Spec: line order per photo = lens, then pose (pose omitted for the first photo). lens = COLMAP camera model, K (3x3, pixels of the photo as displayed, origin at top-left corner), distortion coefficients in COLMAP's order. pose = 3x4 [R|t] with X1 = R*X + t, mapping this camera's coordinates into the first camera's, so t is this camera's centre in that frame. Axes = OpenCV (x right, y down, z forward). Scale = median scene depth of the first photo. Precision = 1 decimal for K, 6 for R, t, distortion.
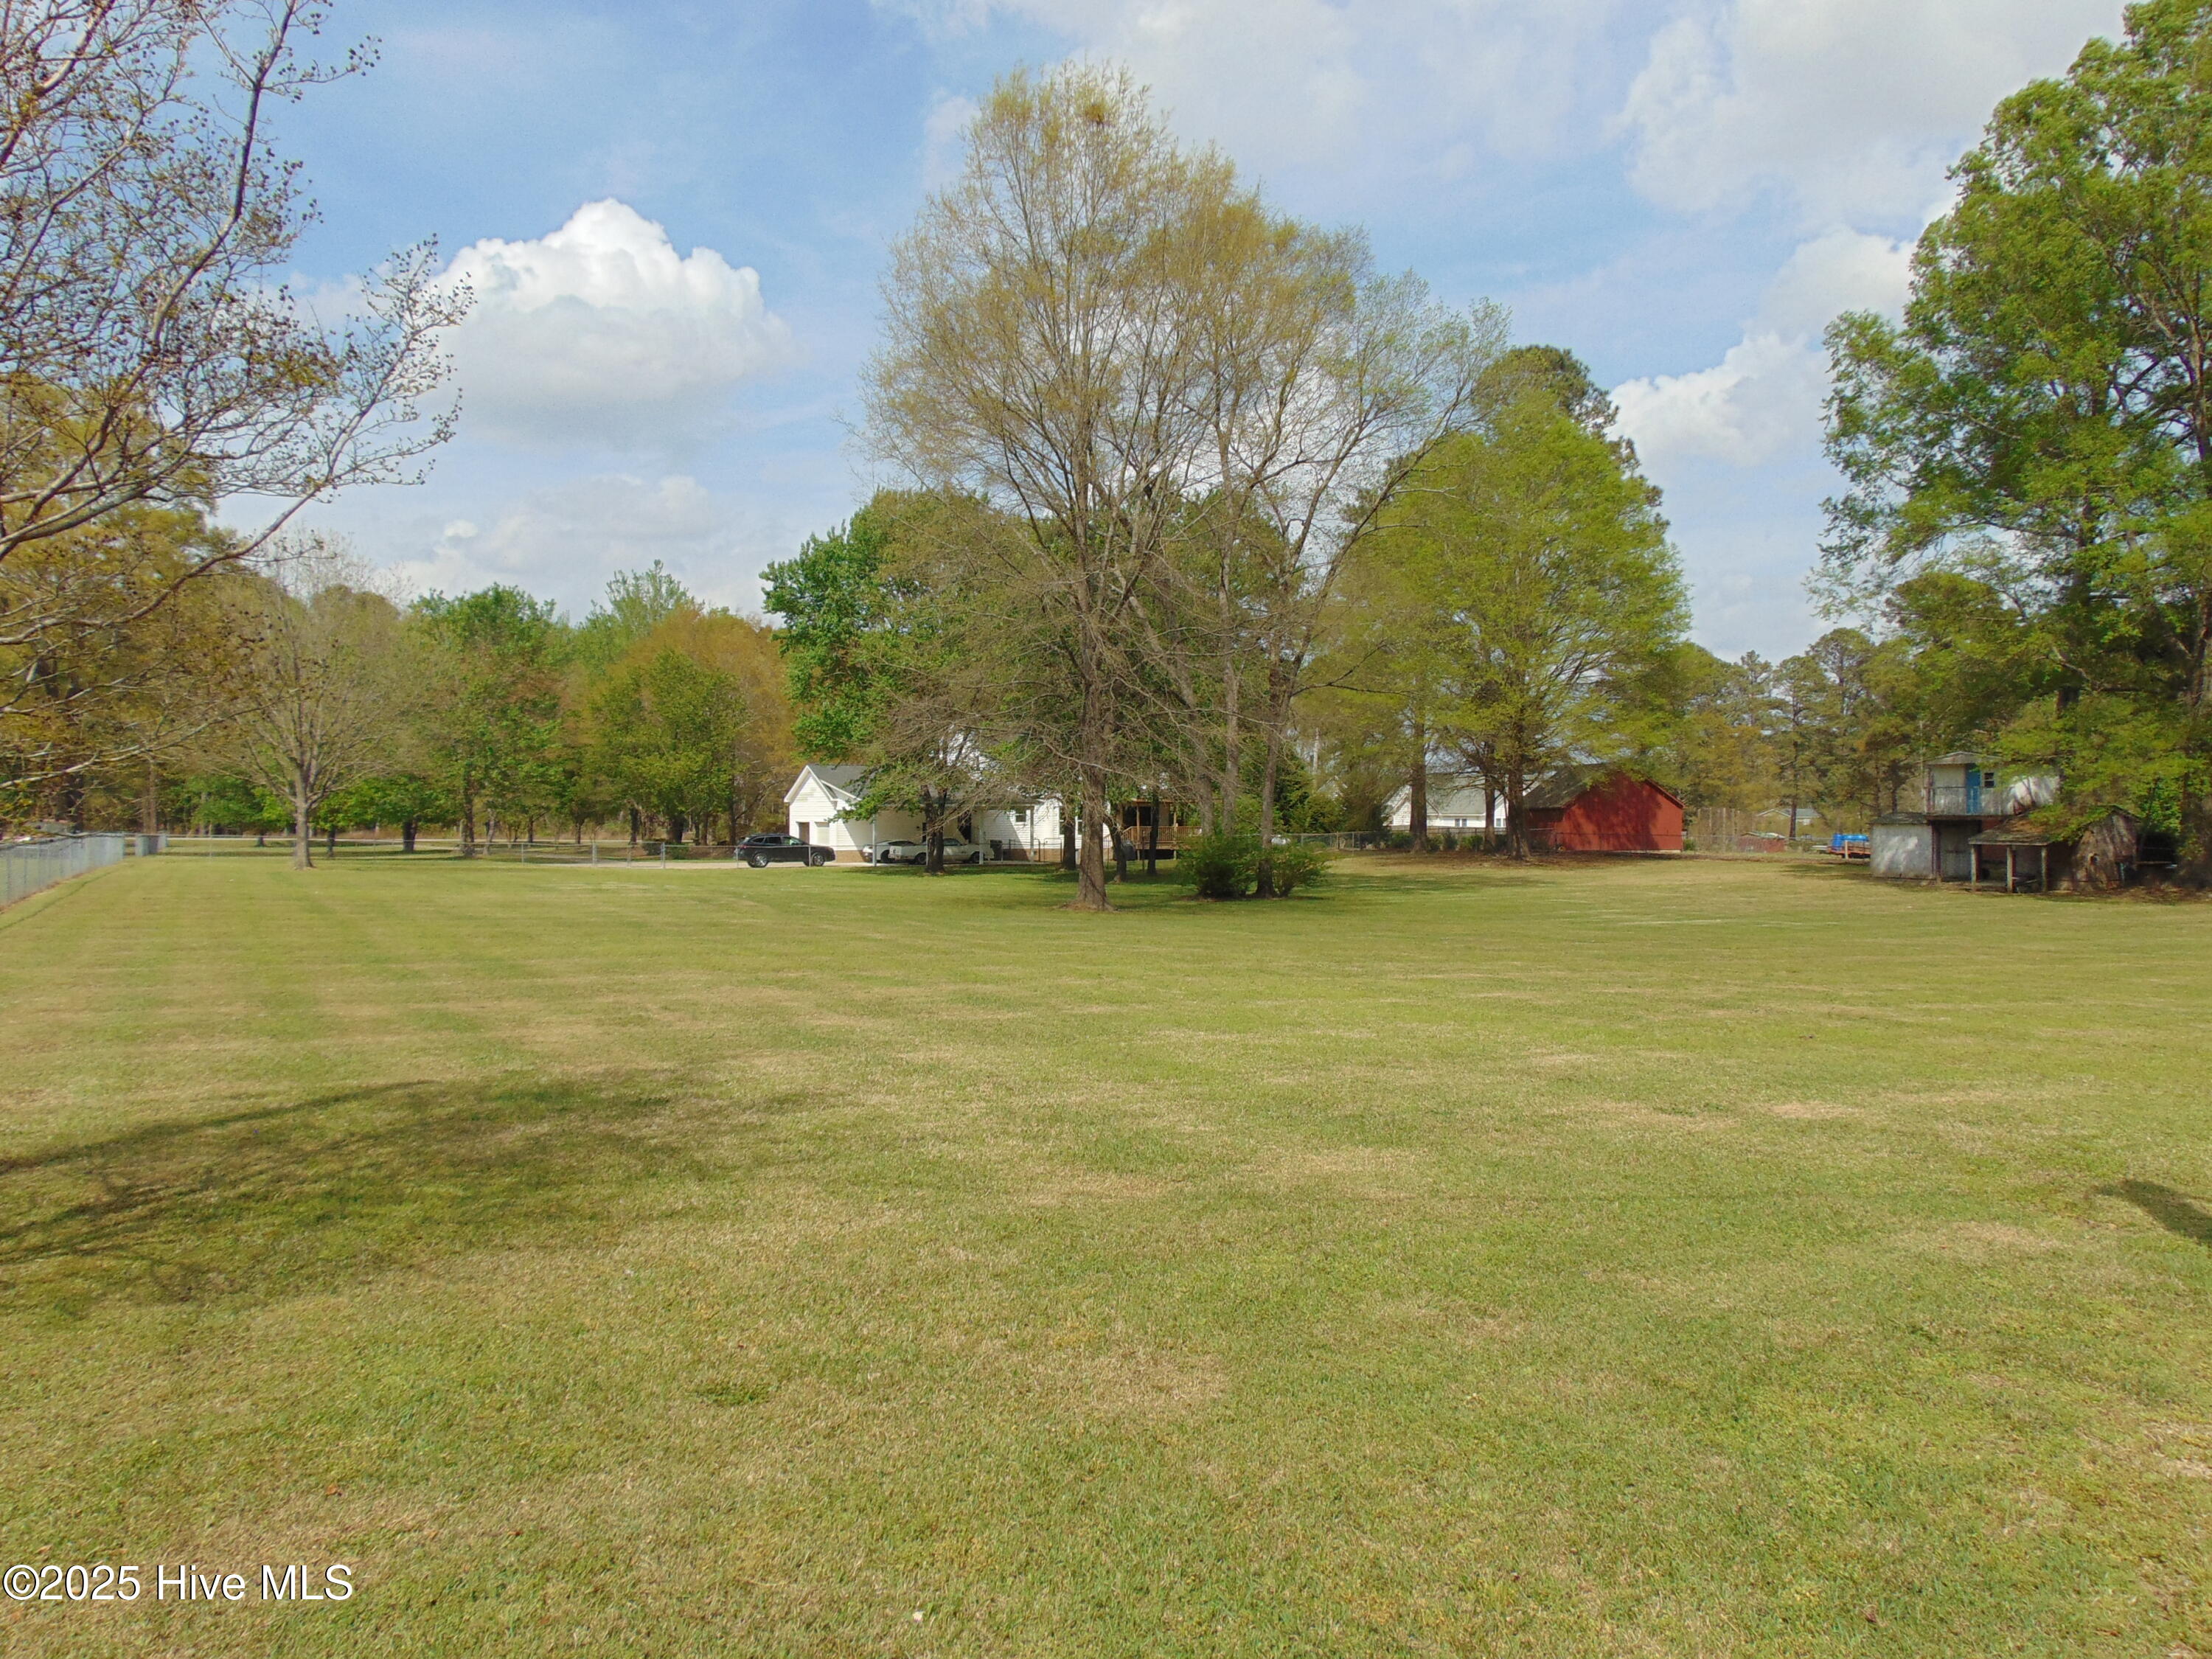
lens RADIAL K [[1653.4, 0, 1108.3], [0, 1653.4, 815.0], [0, 0, 1]] dist [-0.041320, 0.075037]
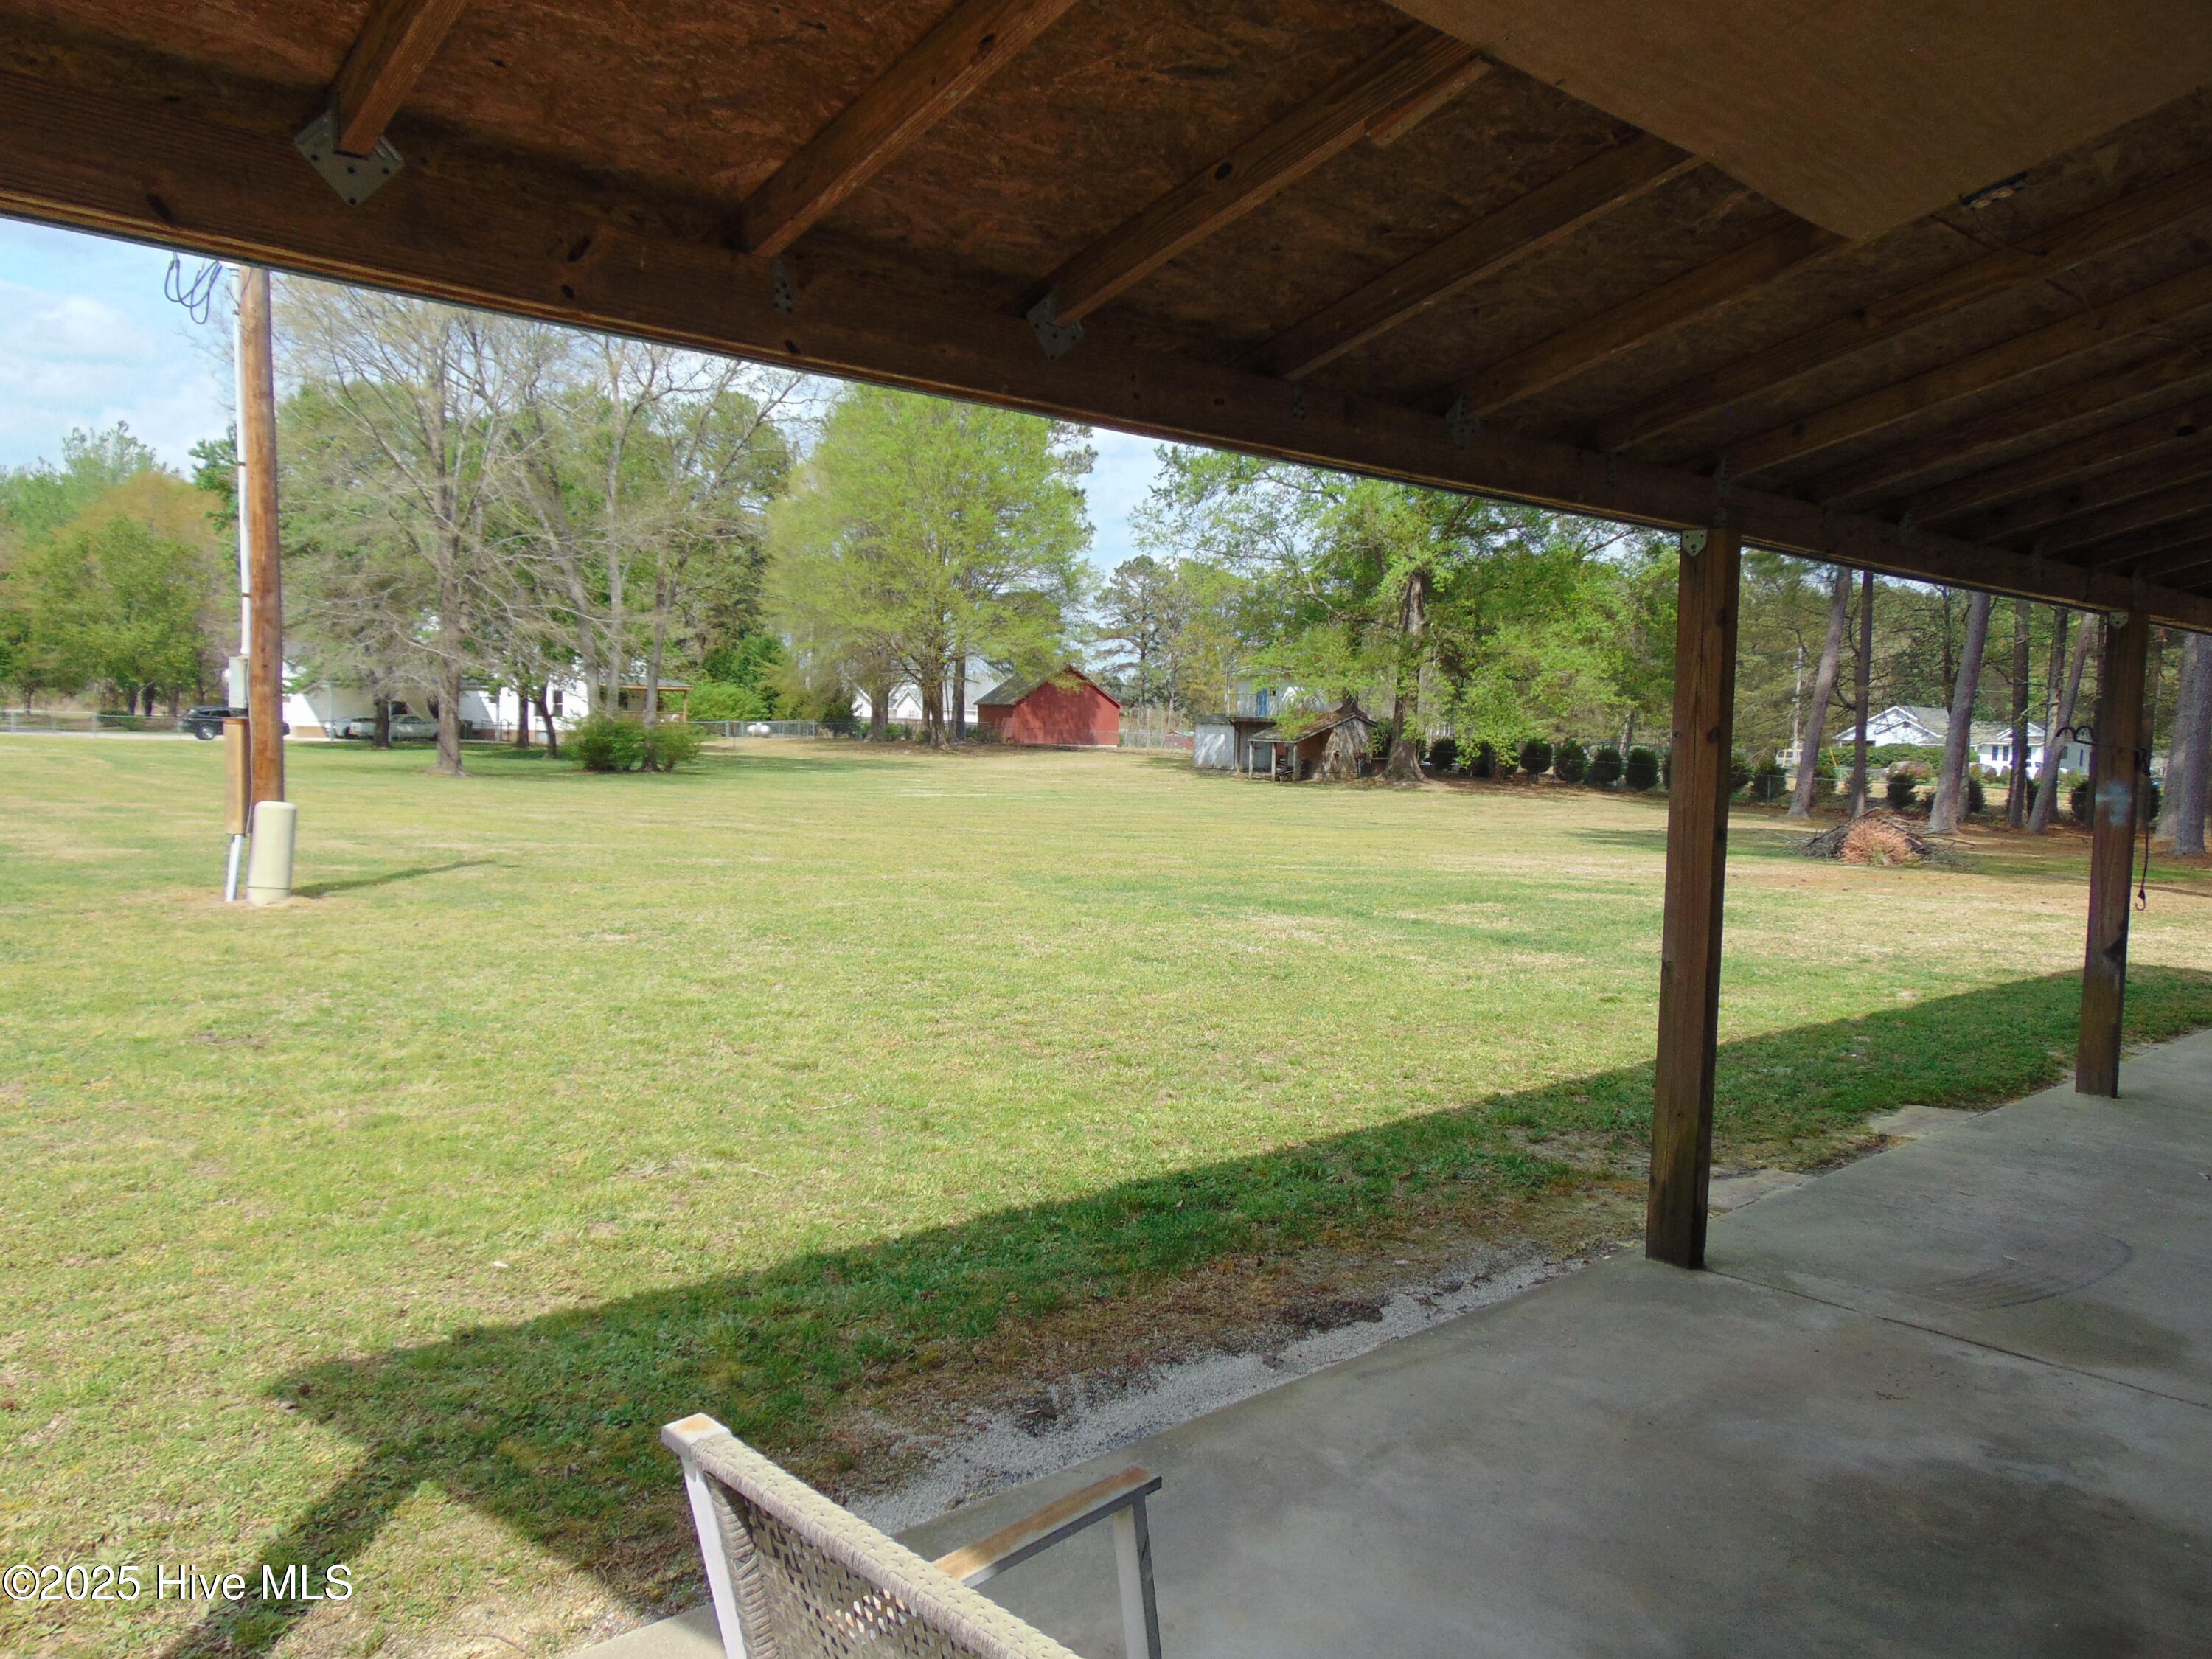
lens RADIAL K [[1653.4, 0, 1108.3], [0, 1653.4, 815.0], [0, 0, 1]] dist [-0.041320, 0.075037]
pose [[0.970267, 0.013485, 0.241663, 0.078634], [-0.028782, 0.997790, 0.059884, 0.001322], [-0.240321, -0.065059, 0.968511, -0.111086]]
